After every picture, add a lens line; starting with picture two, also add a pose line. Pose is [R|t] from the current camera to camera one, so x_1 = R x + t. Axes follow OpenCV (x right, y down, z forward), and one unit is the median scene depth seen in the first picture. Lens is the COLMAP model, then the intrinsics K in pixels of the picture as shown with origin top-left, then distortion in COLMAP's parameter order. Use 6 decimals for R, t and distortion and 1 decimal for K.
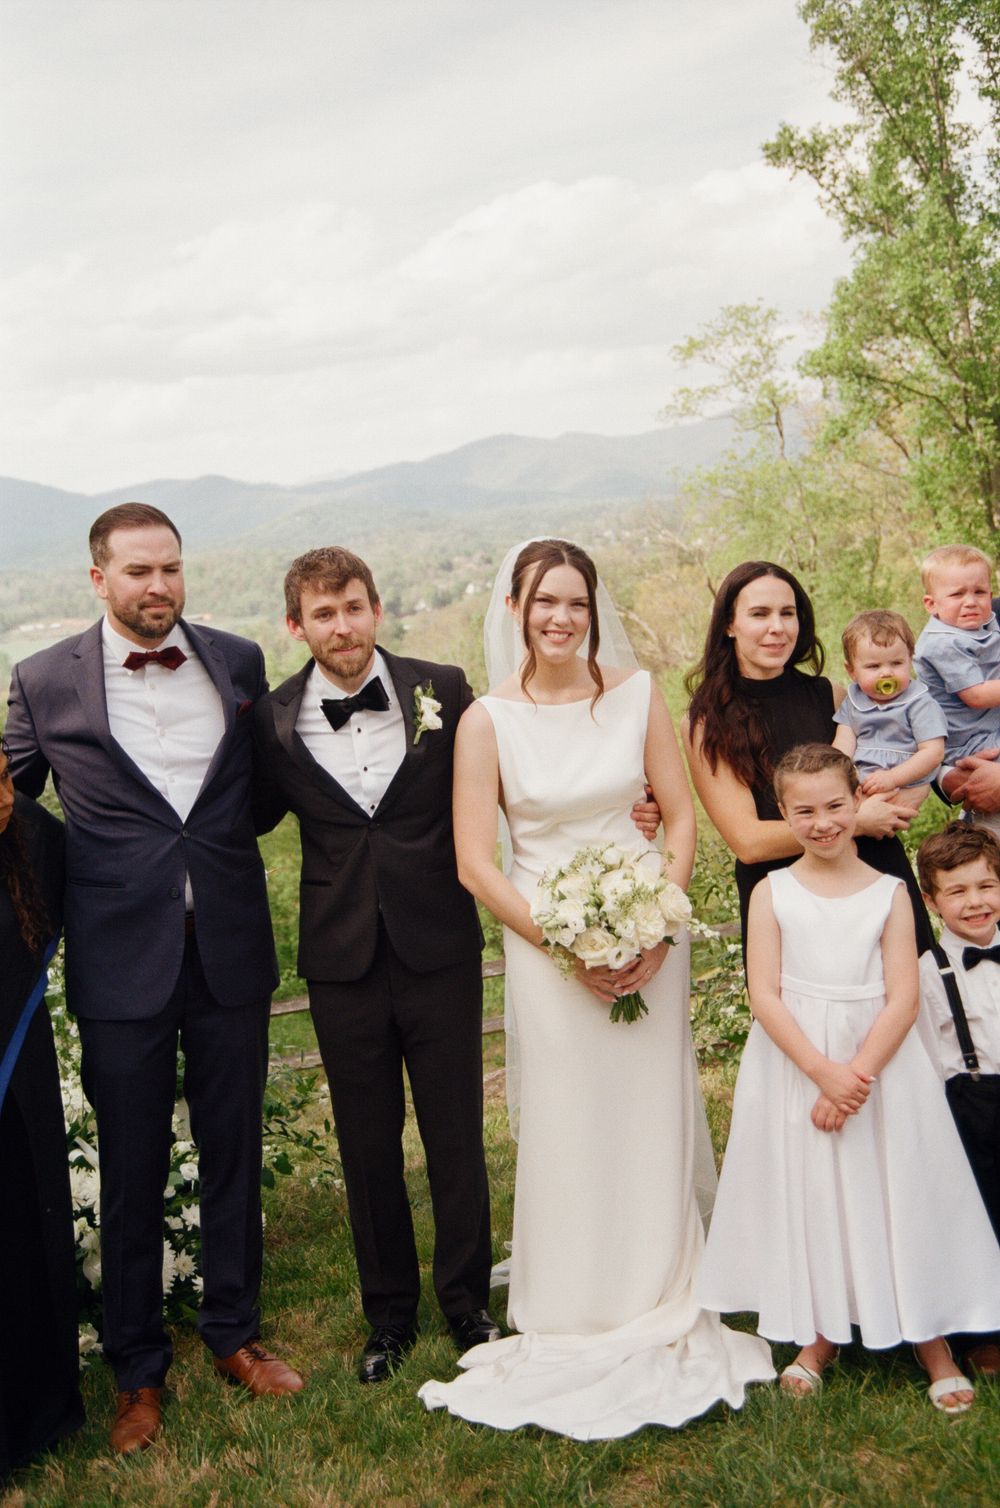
lens RADIAL K [[2108.8, 0, 504.2], [0, 2108.8, 748.4], [0, 0, 1]] dist [0.199873, 0.001572]
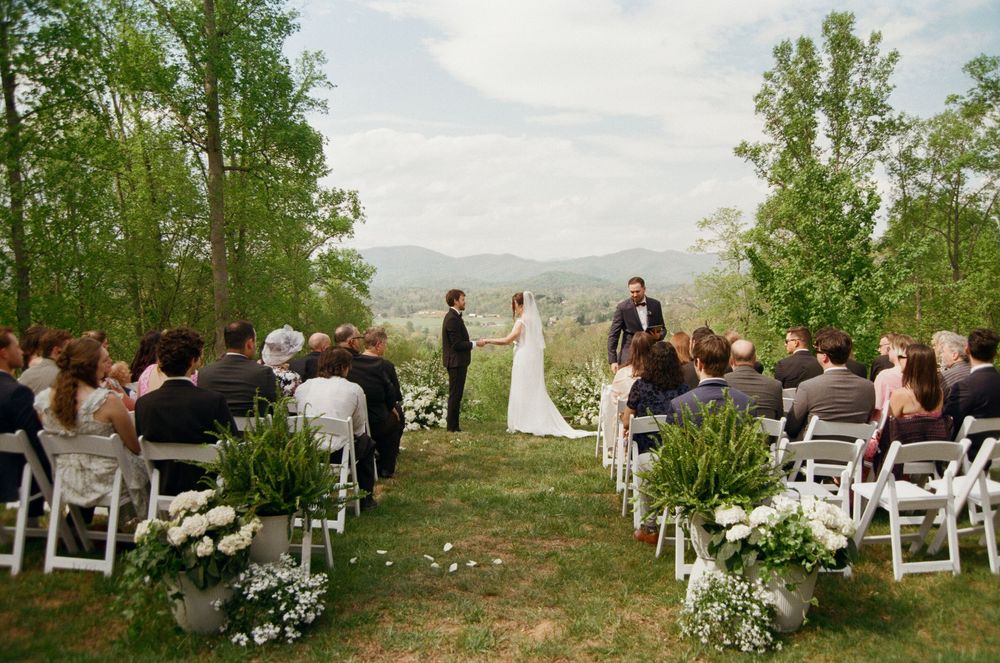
lens RADIAL K [[1056.7, 0, 495.9], [0, 1056.7, 330.3], [0, 0, 1]] dist [-0.006745, -0.007002]
pose [[0.983343, 0.109349, -0.145189, 0.048535], [-0.117916, 0.991674, -0.051751, 0.025009], [0.138321, 0.068010, 0.988050, -0.230738]]
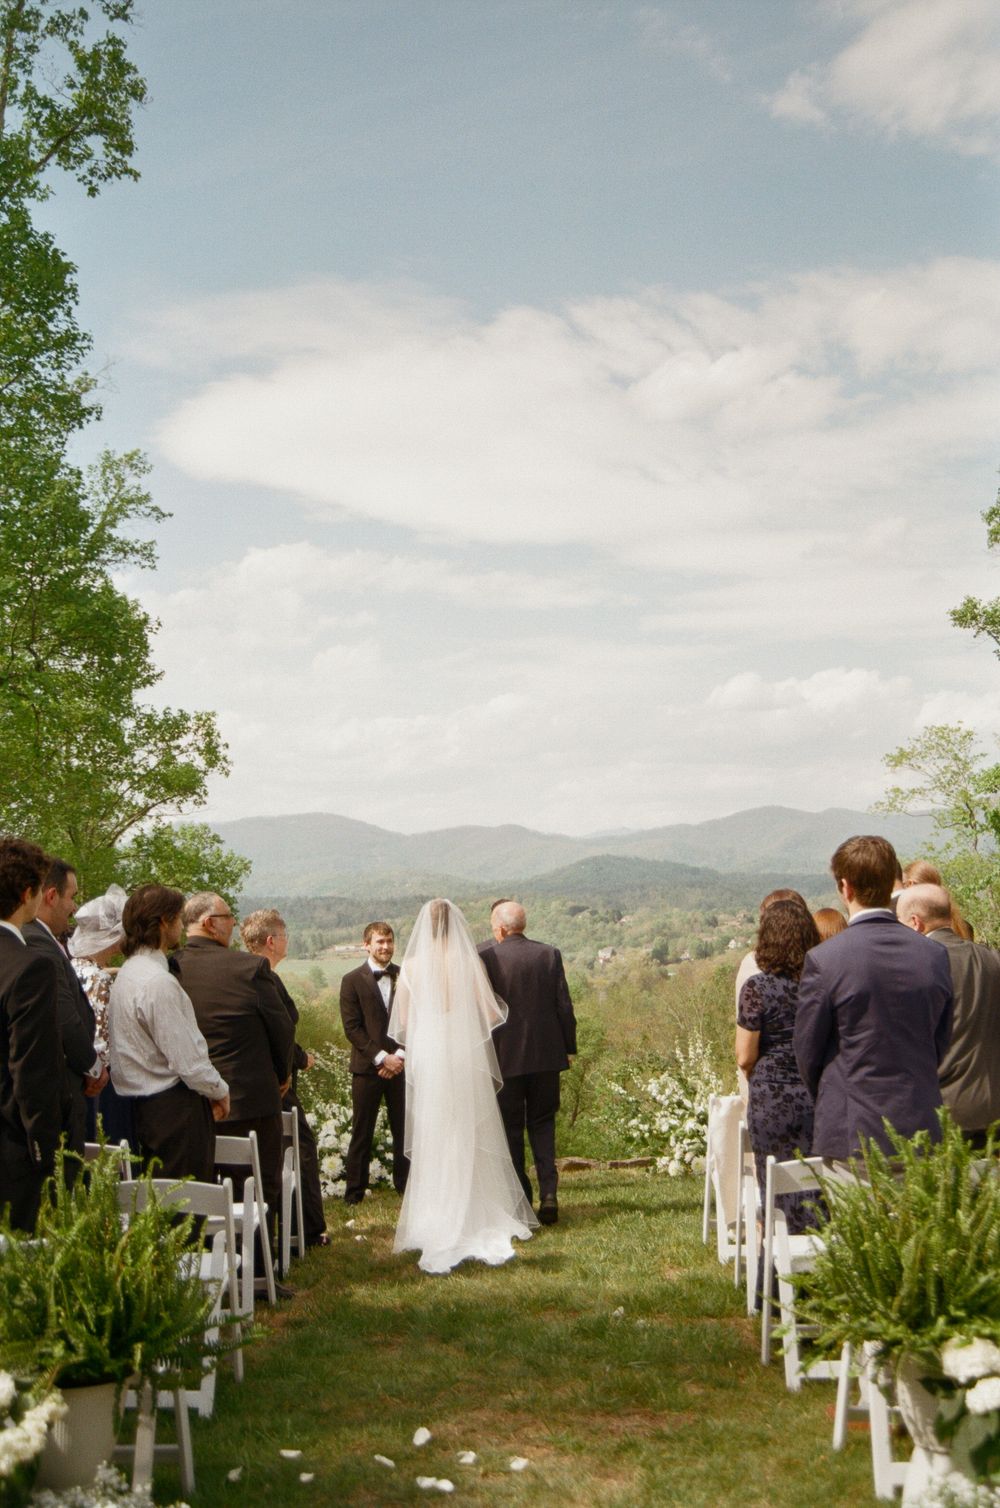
lens RADIAL K [[2108.8, 0, 504.2], [0, 2108.8, 748.4], [0, 0, 1]] dist [0.199873, 0.001572]
pose [[0.986867, 0.066840, -0.147057, 0.048992], [-0.090292, 0.983128, -0.159080, 0.023162], [0.133943, 0.170269, 0.976252, -0.247294]]
